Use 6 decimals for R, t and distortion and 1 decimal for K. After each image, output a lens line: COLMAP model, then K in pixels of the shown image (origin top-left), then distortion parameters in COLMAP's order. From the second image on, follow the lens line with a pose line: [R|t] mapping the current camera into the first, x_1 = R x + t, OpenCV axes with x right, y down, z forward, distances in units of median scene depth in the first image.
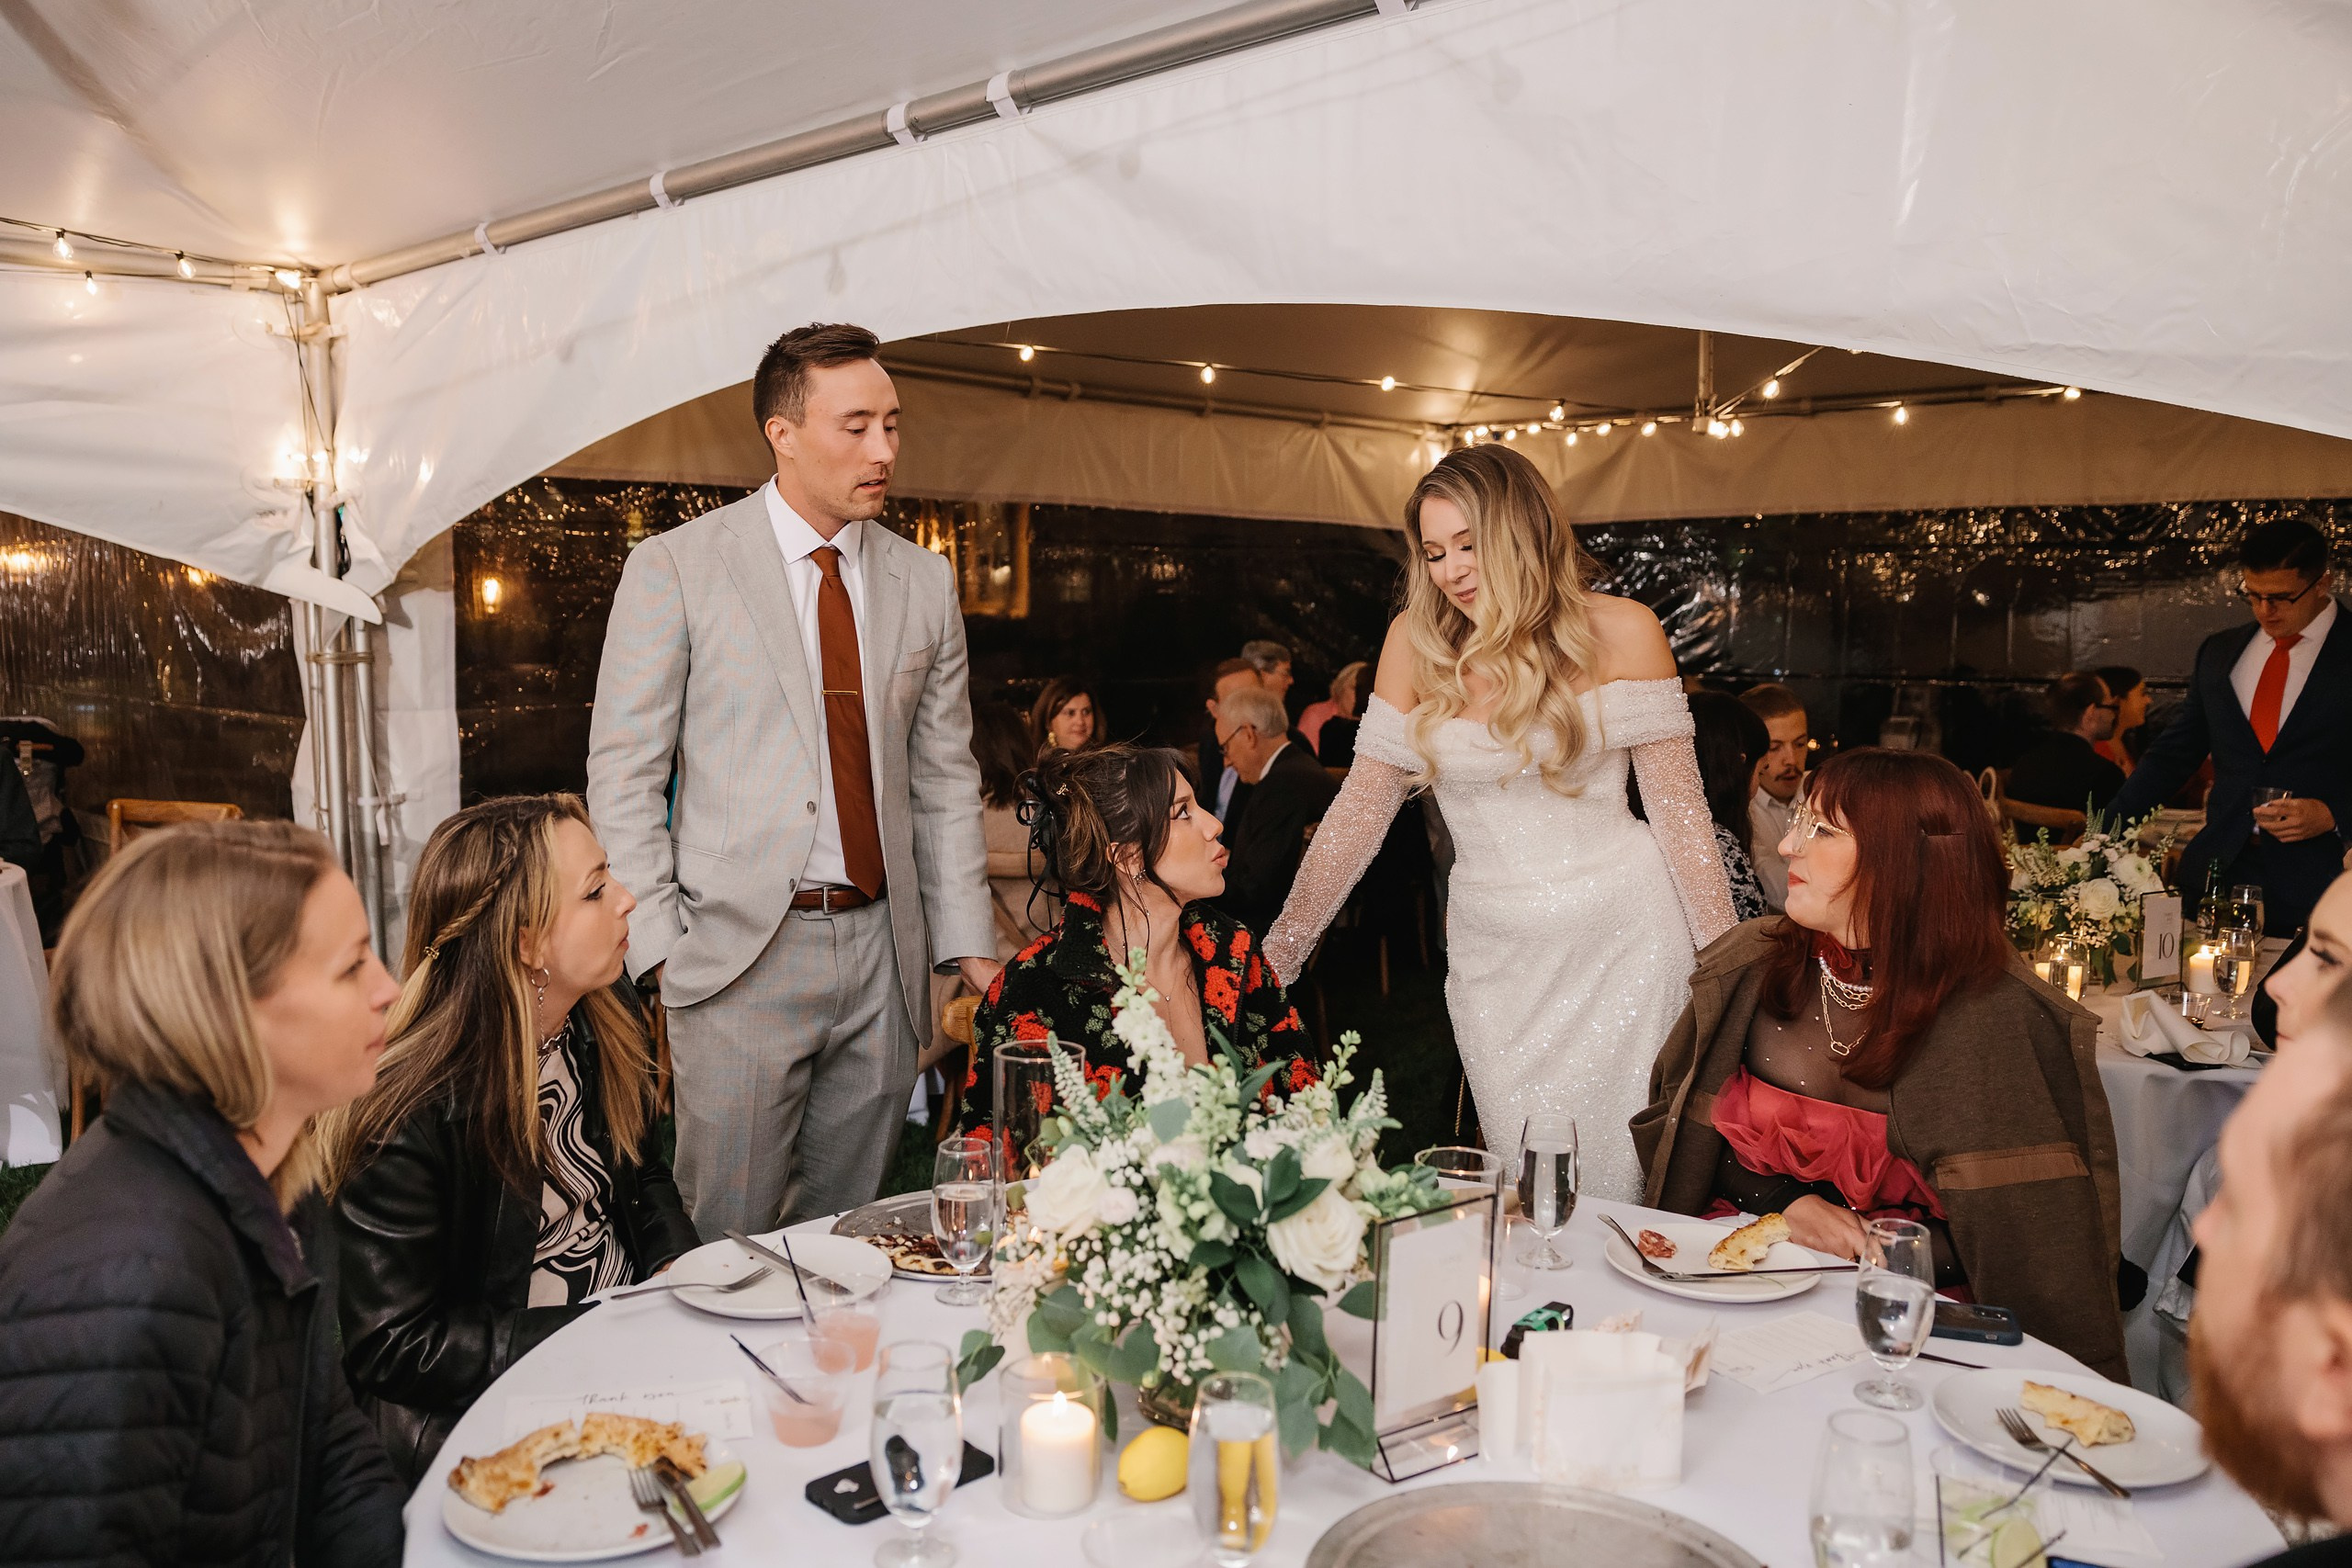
lens RADIAL K [[1821.9, 0, 1176.0], [0, 1821.9, 784.0], [0, 0, 1]] dist [-0.123768, 0.069002]
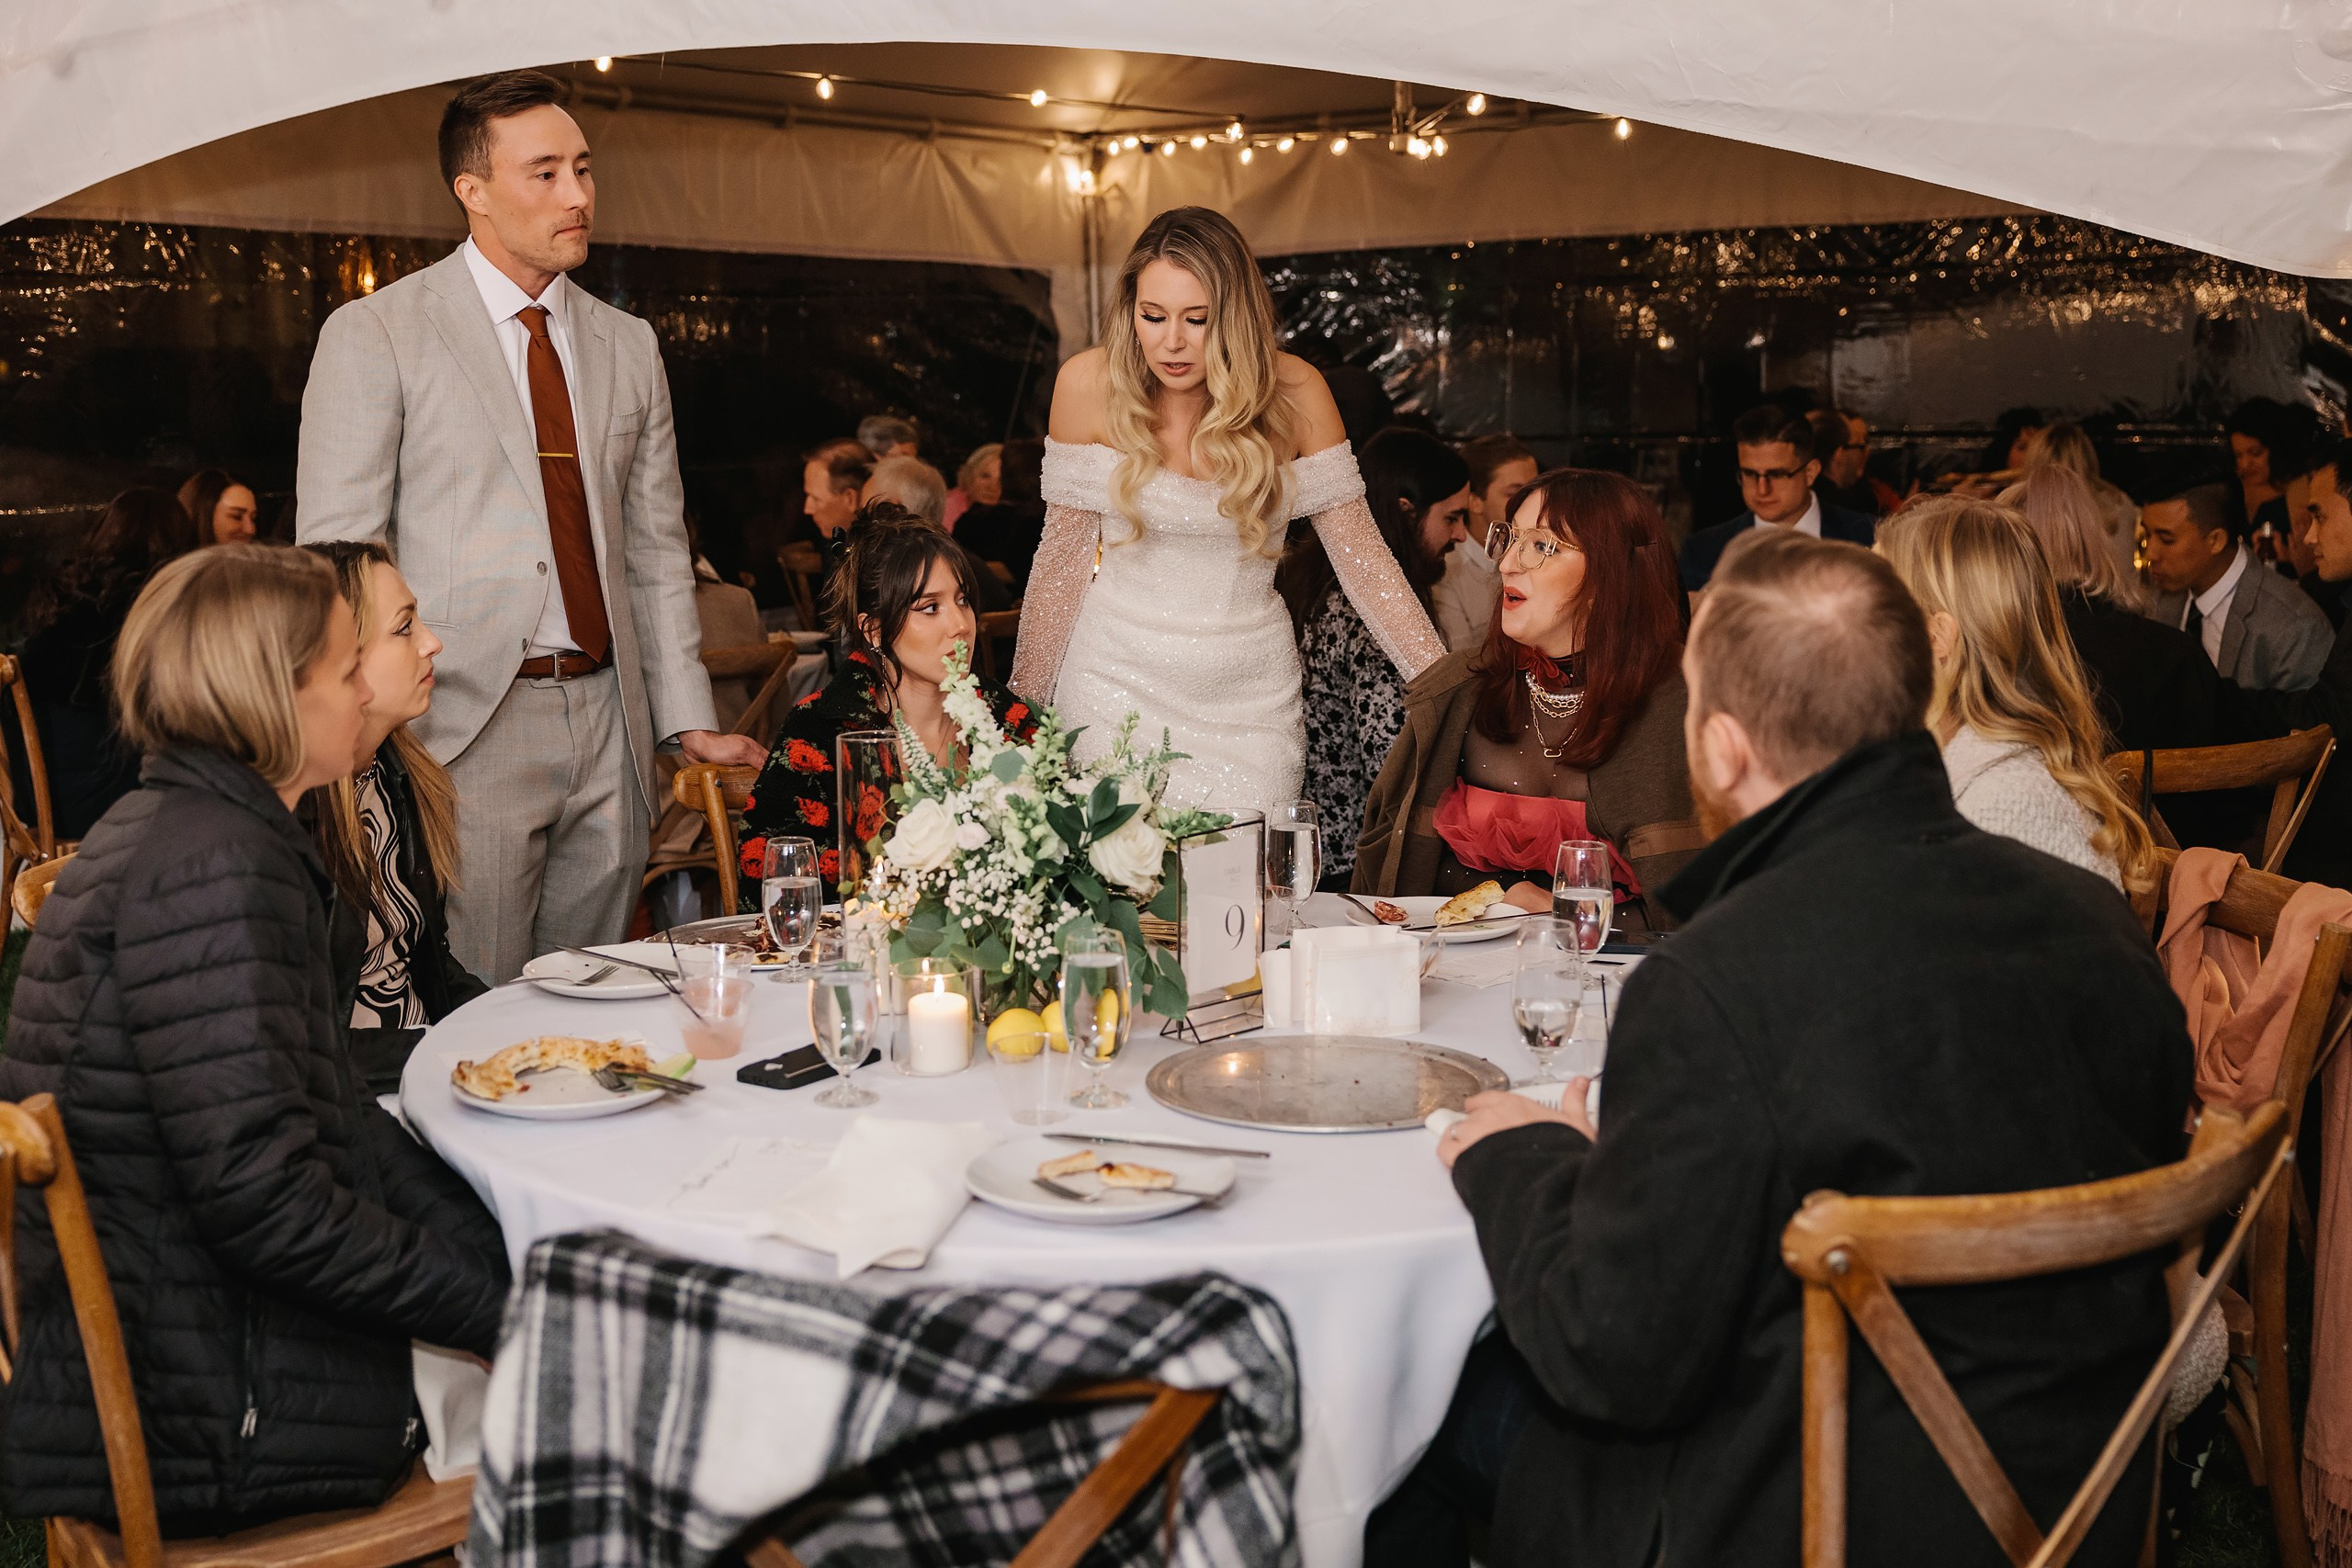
lens RADIAL K [[2632.1, 0, 1176.0], [0, 2632.1, 784.0], [0, 0, 1]] dist [-0.023165, 0.009941]
pose [[0.980382, -0.050181, 0.190614, -0.135152], [0.039277, 0.997391, 0.060564, 0.052898], [-0.193156, -0.051889, 0.979795, -0.456015]]
